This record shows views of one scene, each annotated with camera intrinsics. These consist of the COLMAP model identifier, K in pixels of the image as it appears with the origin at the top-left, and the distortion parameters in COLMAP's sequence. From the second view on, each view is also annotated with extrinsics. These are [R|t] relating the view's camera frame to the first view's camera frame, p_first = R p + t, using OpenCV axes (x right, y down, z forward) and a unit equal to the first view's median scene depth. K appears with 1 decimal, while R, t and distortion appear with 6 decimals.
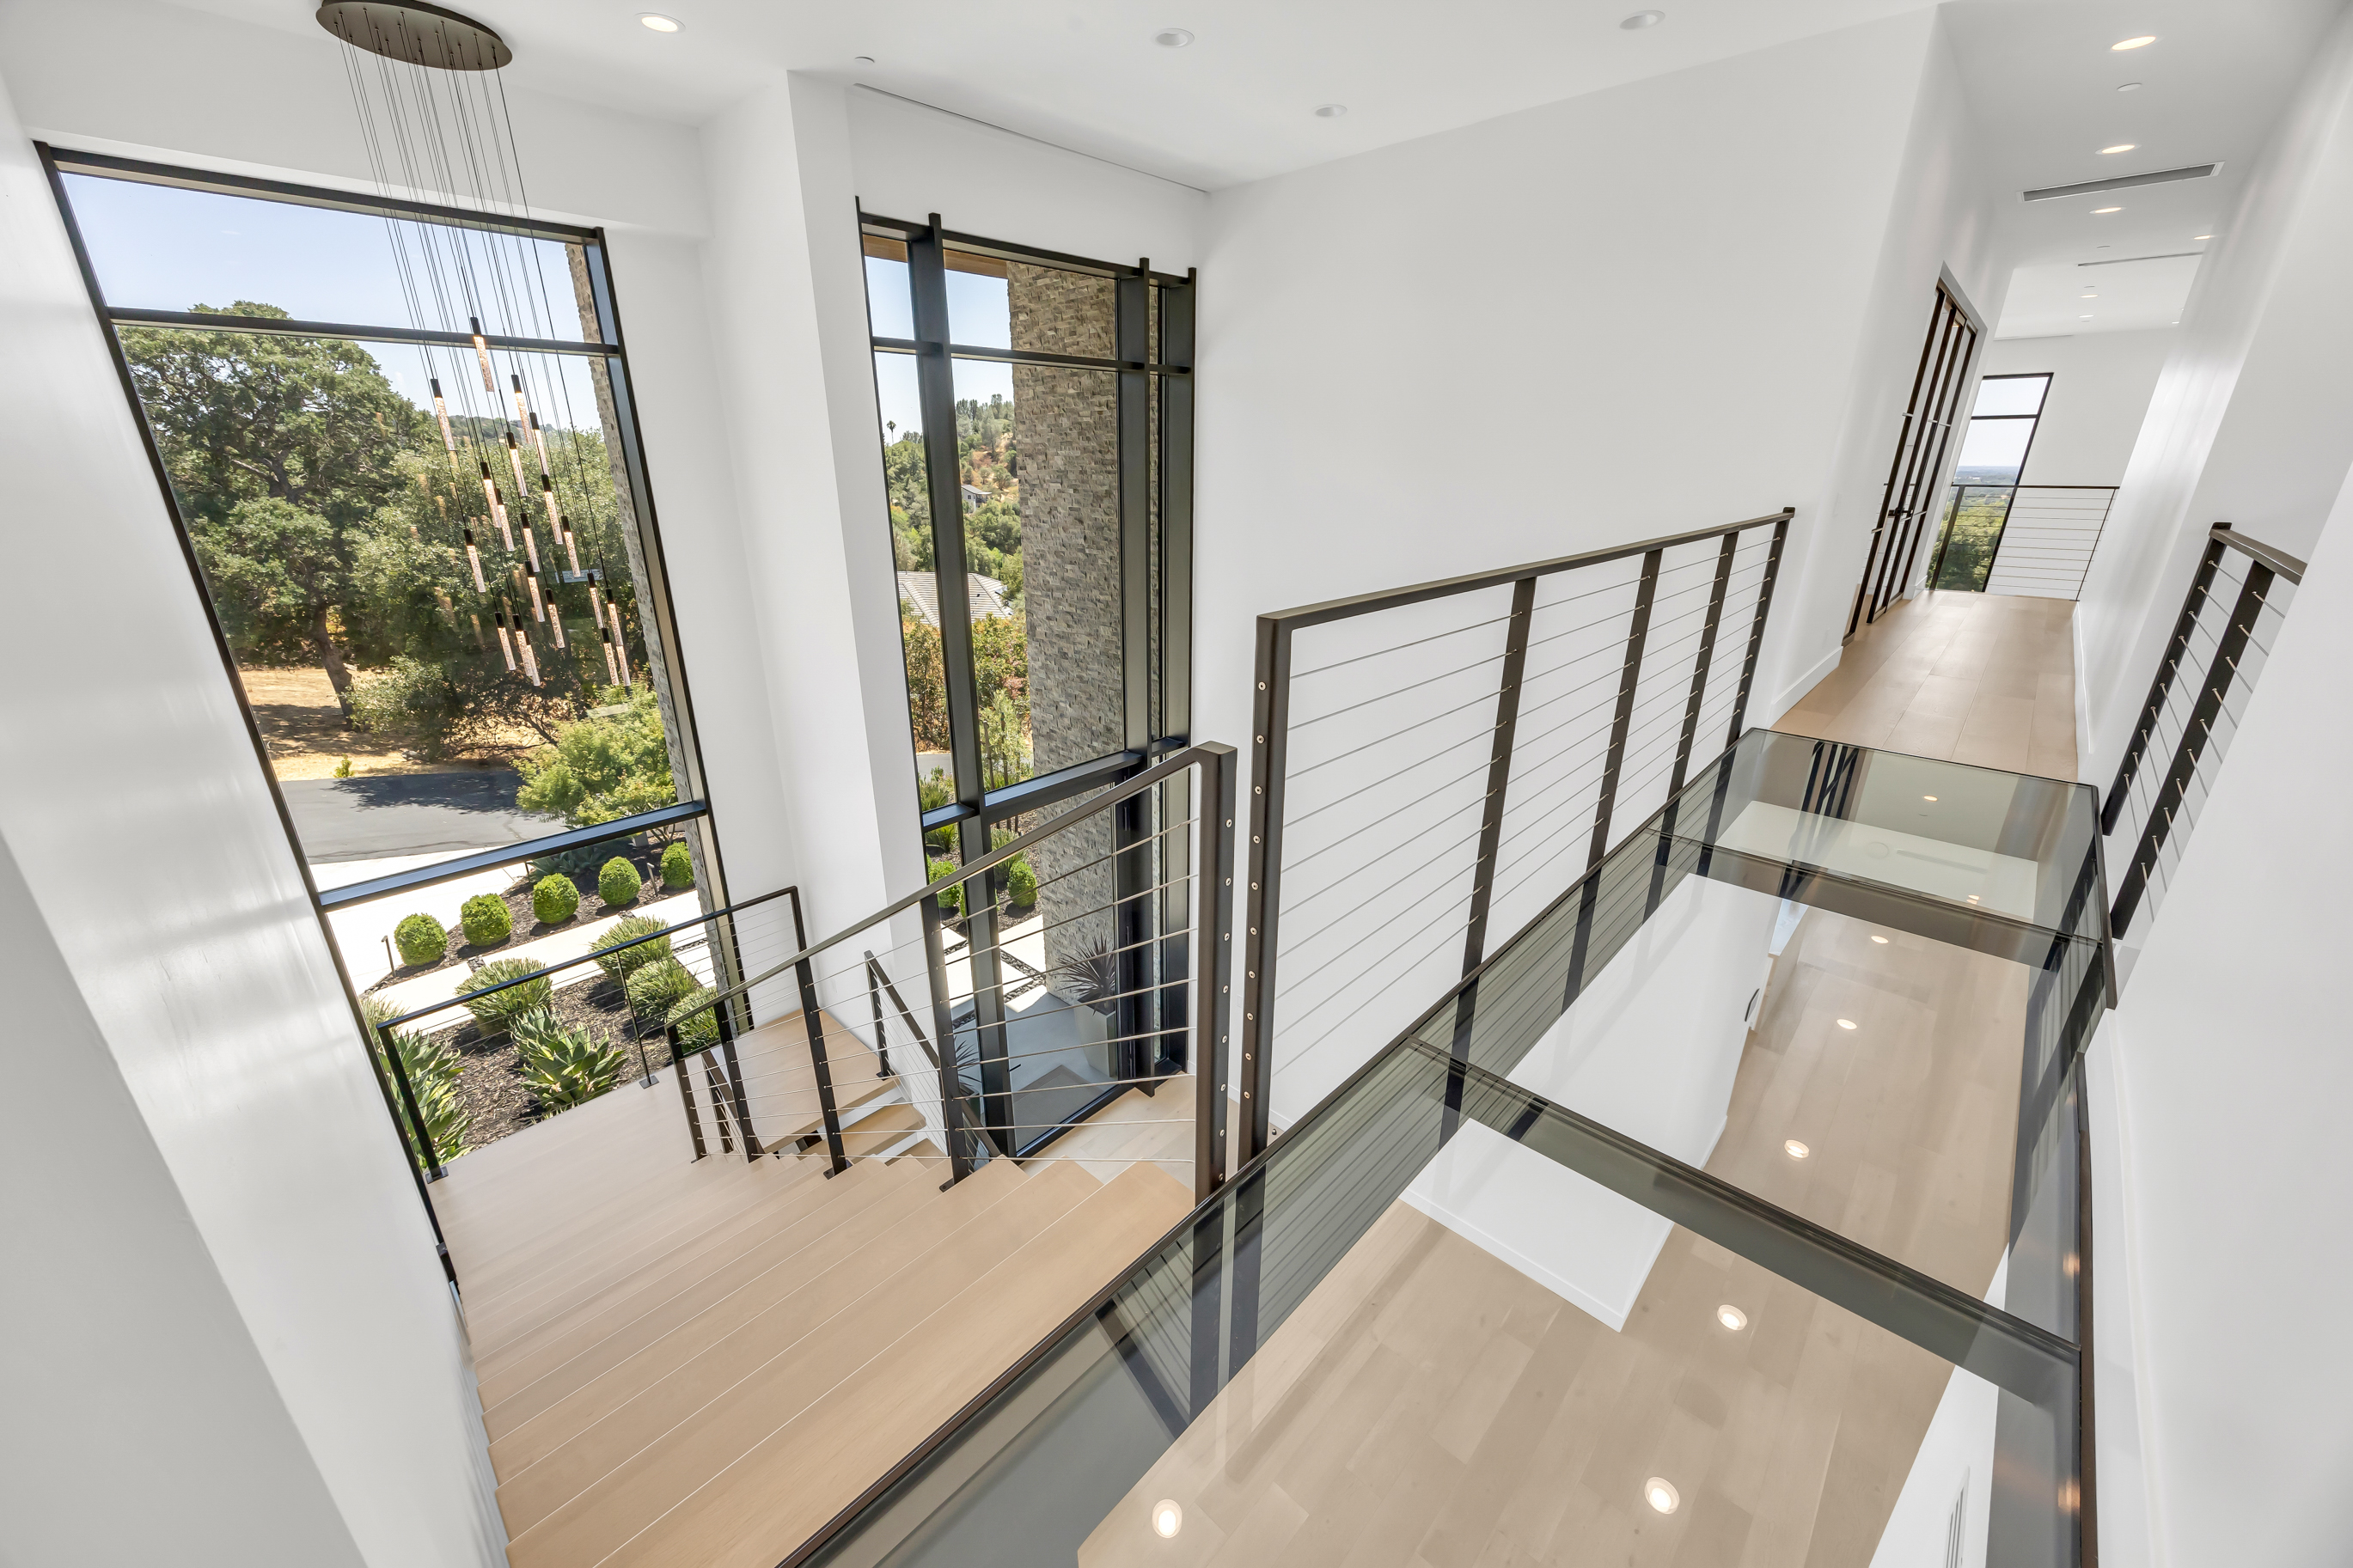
lens RADIAL K [[890.3, 0, 1178.5], [0, 890.3, 775.3], [0, 0, 1]] dist [0.008966, 0.000342]
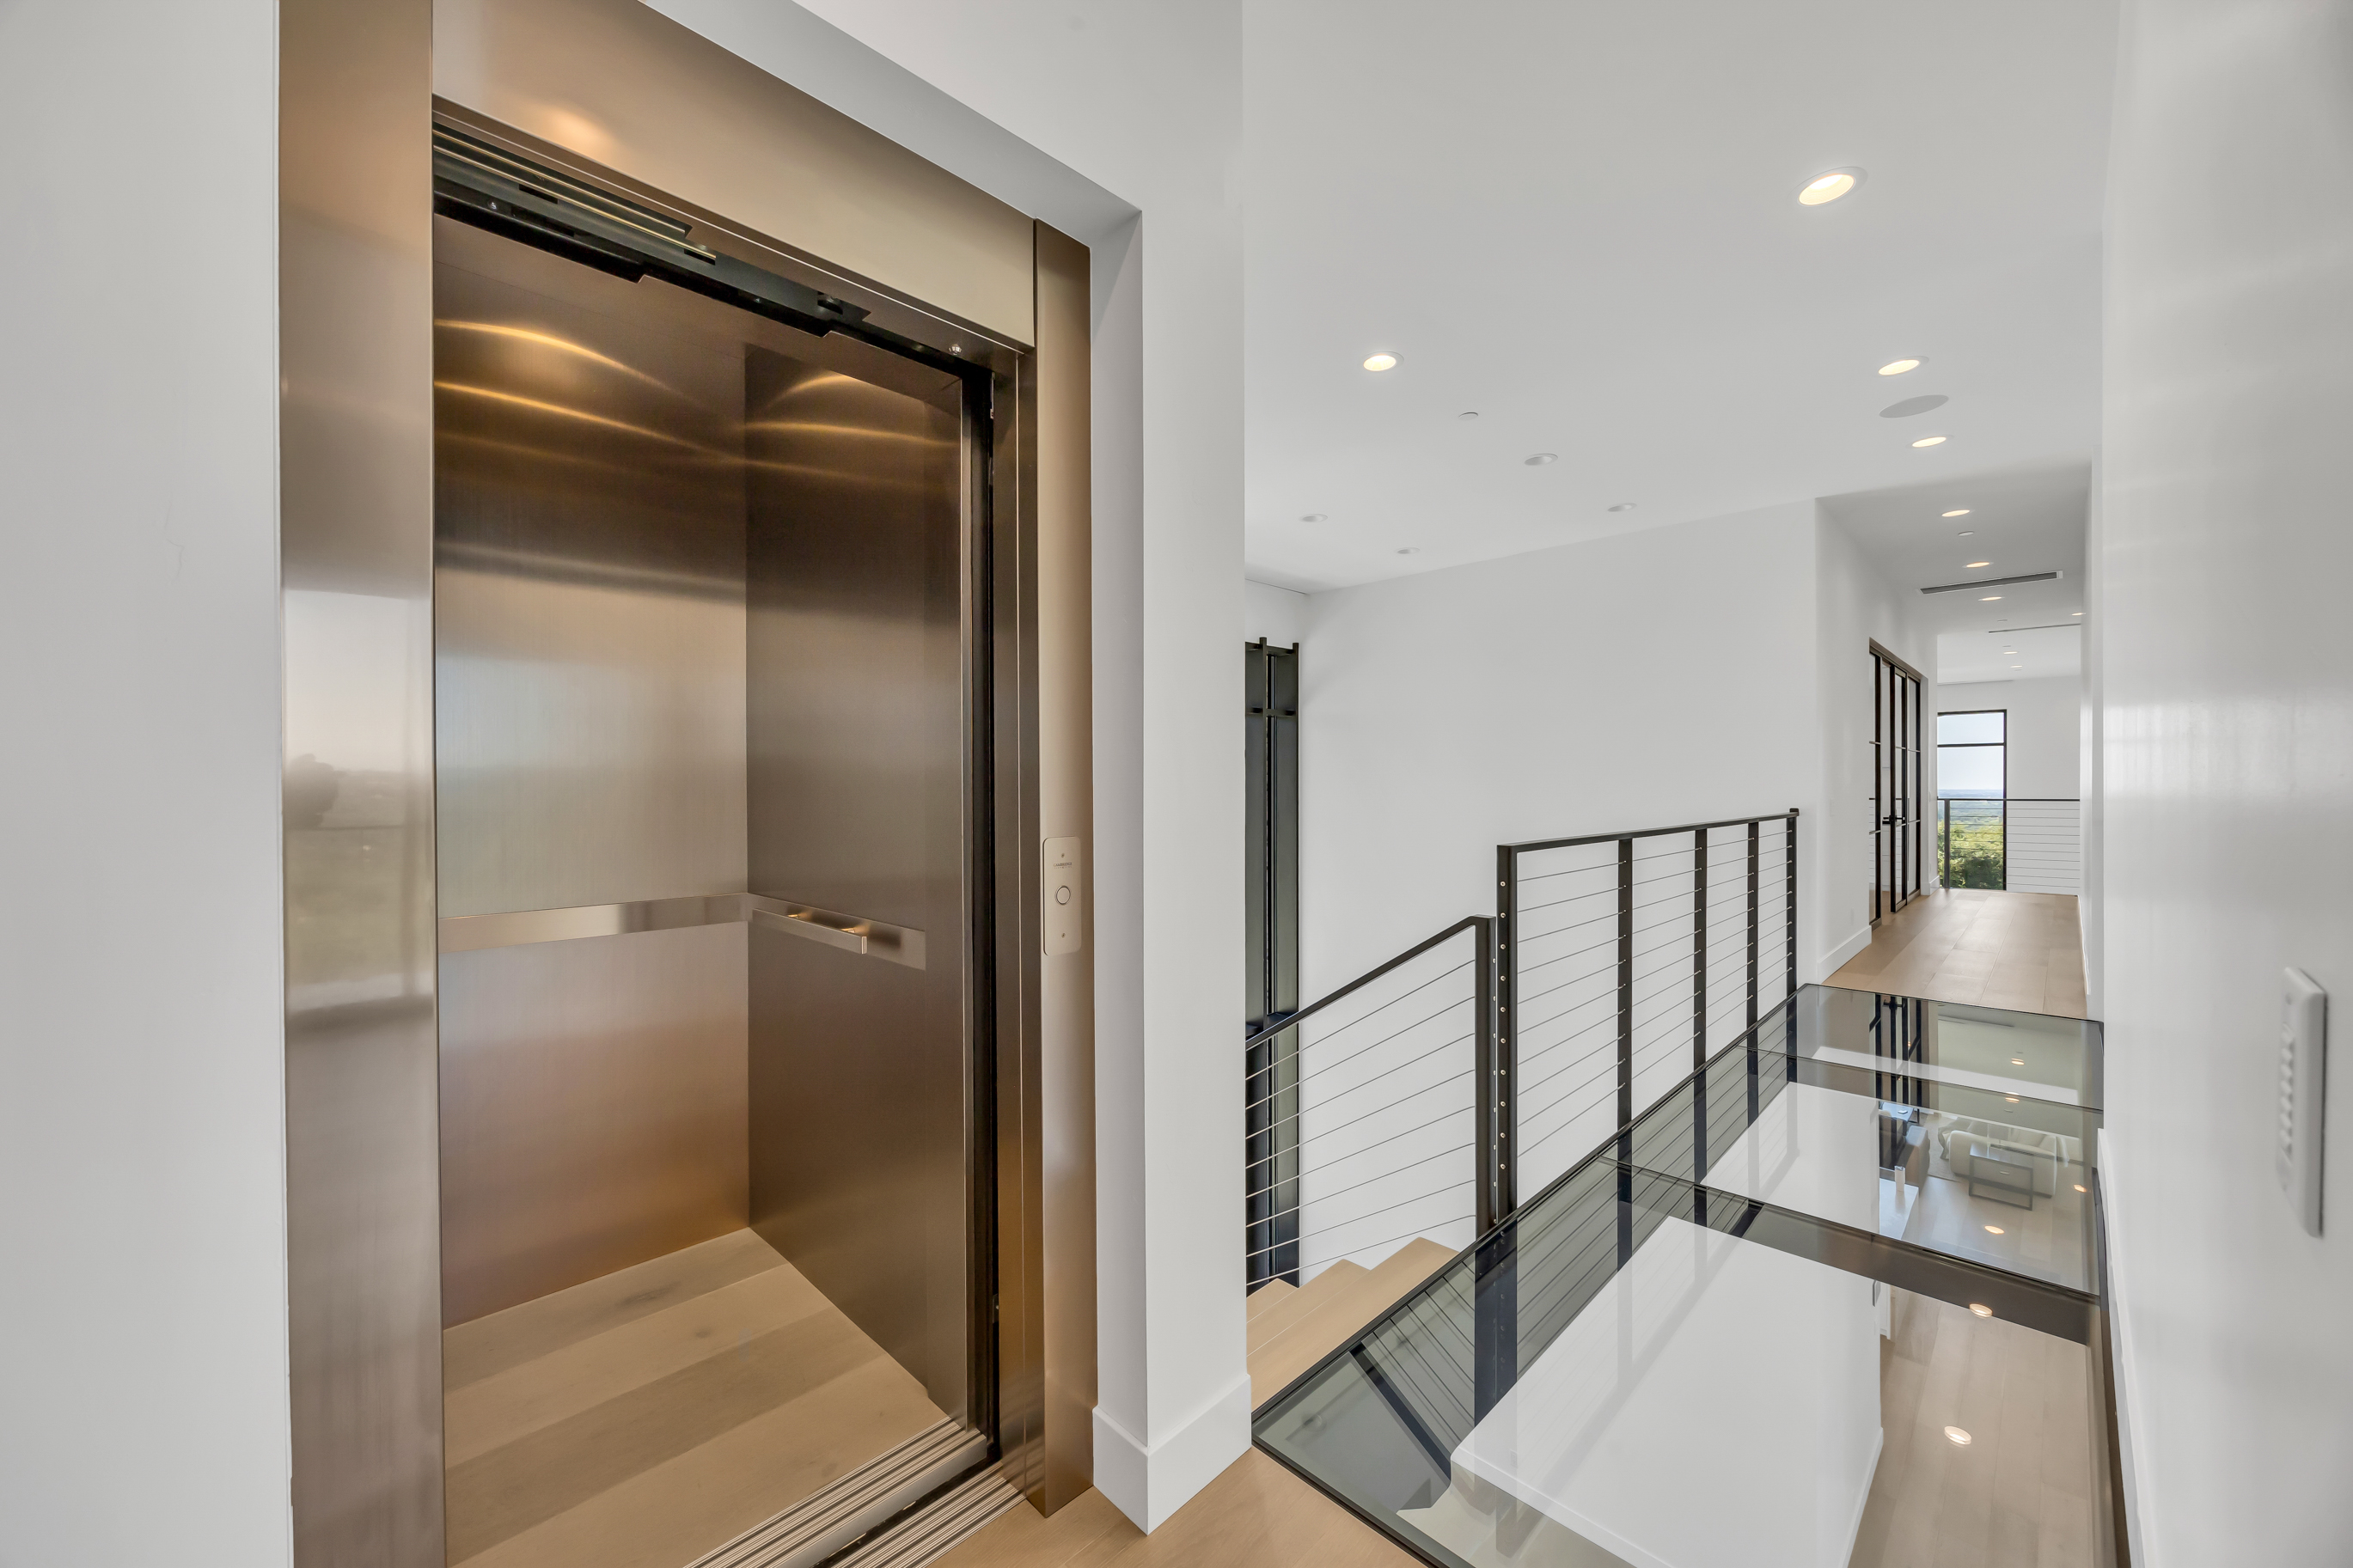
lens RADIAL K [[890.3, 0, 1176.9], [0, 890.3, 780.6], [0, 0, 1]] dist [0.008966, 0.000342]
pose [[0.999498, -0.005180, -0.031268, -0.141492], [-0.005727, 0.940795, -0.338927, 0.088741], [0.031173, 0.338936, 0.940293, -0.215457]]
